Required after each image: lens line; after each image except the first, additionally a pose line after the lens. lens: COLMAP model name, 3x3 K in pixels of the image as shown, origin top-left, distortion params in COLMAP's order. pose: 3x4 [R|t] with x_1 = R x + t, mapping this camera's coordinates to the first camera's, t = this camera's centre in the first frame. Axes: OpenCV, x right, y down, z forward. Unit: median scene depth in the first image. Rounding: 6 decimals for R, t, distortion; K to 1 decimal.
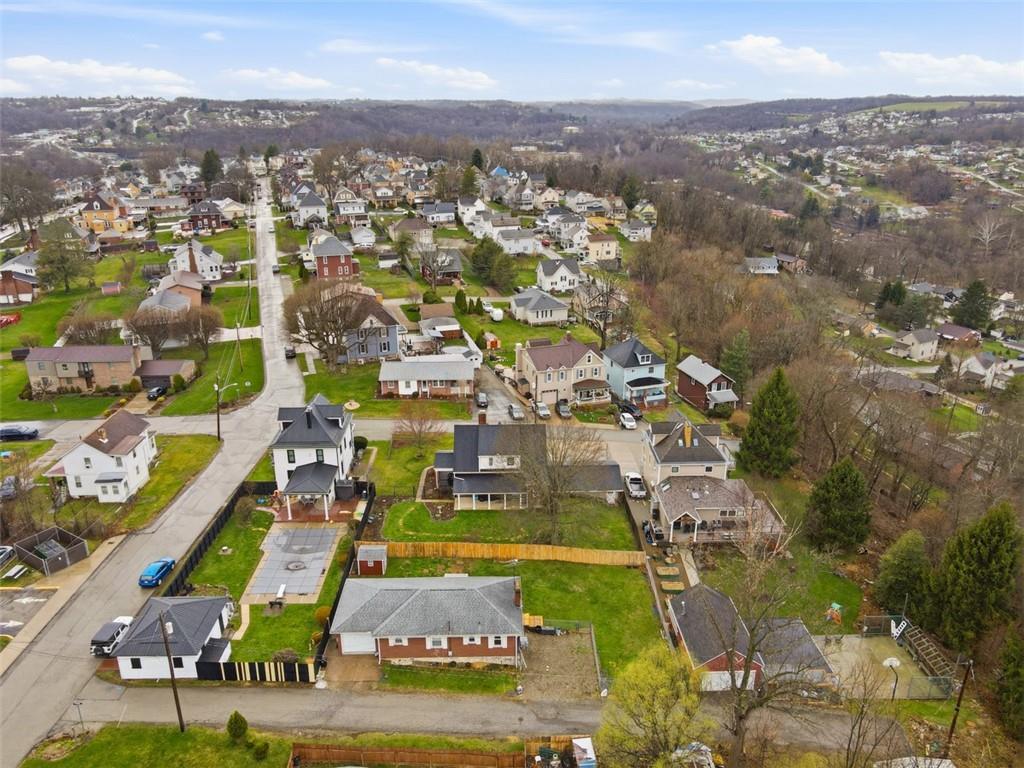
lens RADIAL K [[773.4, 0, 512.0], [0, 773.4, 384.0], [0, 0, 1]] dist [0.060264, 0.003670]
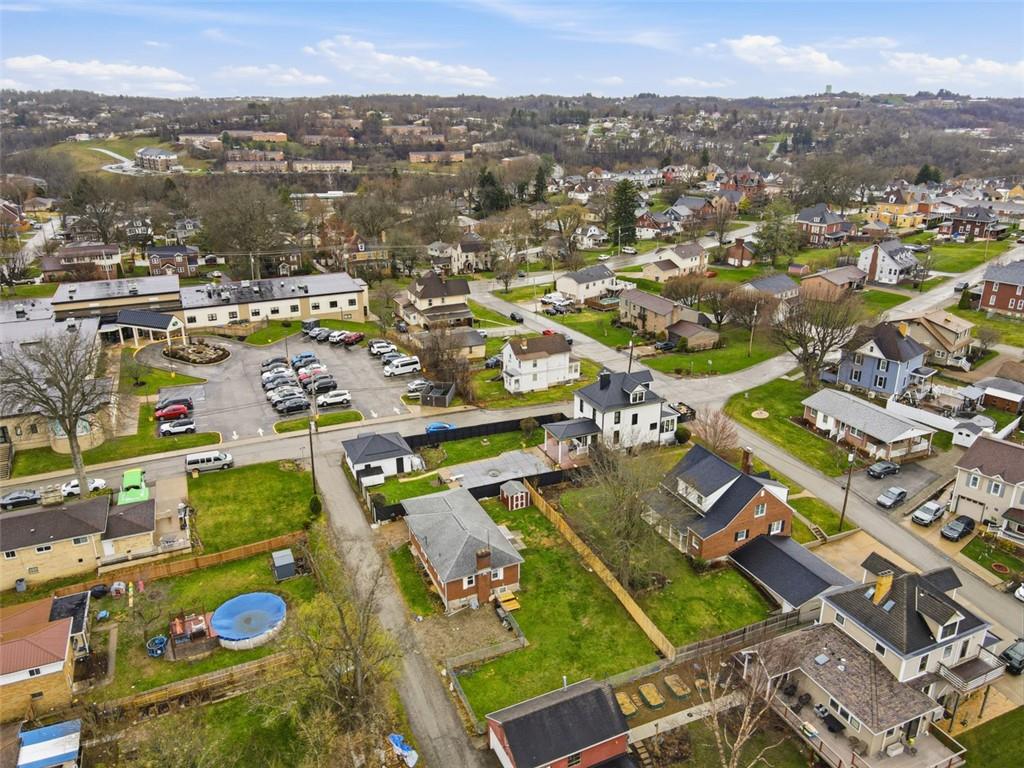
lens RADIAL K [[773.4, 0, 512.0], [0, 773.4, 384.0], [0, 0, 1]] dist [0.060264, 0.003670]
pose [[0.399564, 0.333088, -0.854050, 0.467876], [-0.330669, 0.921298, 0.204614, -0.099812], [0.854989, 0.200652, 0.478260, 0.265565]]
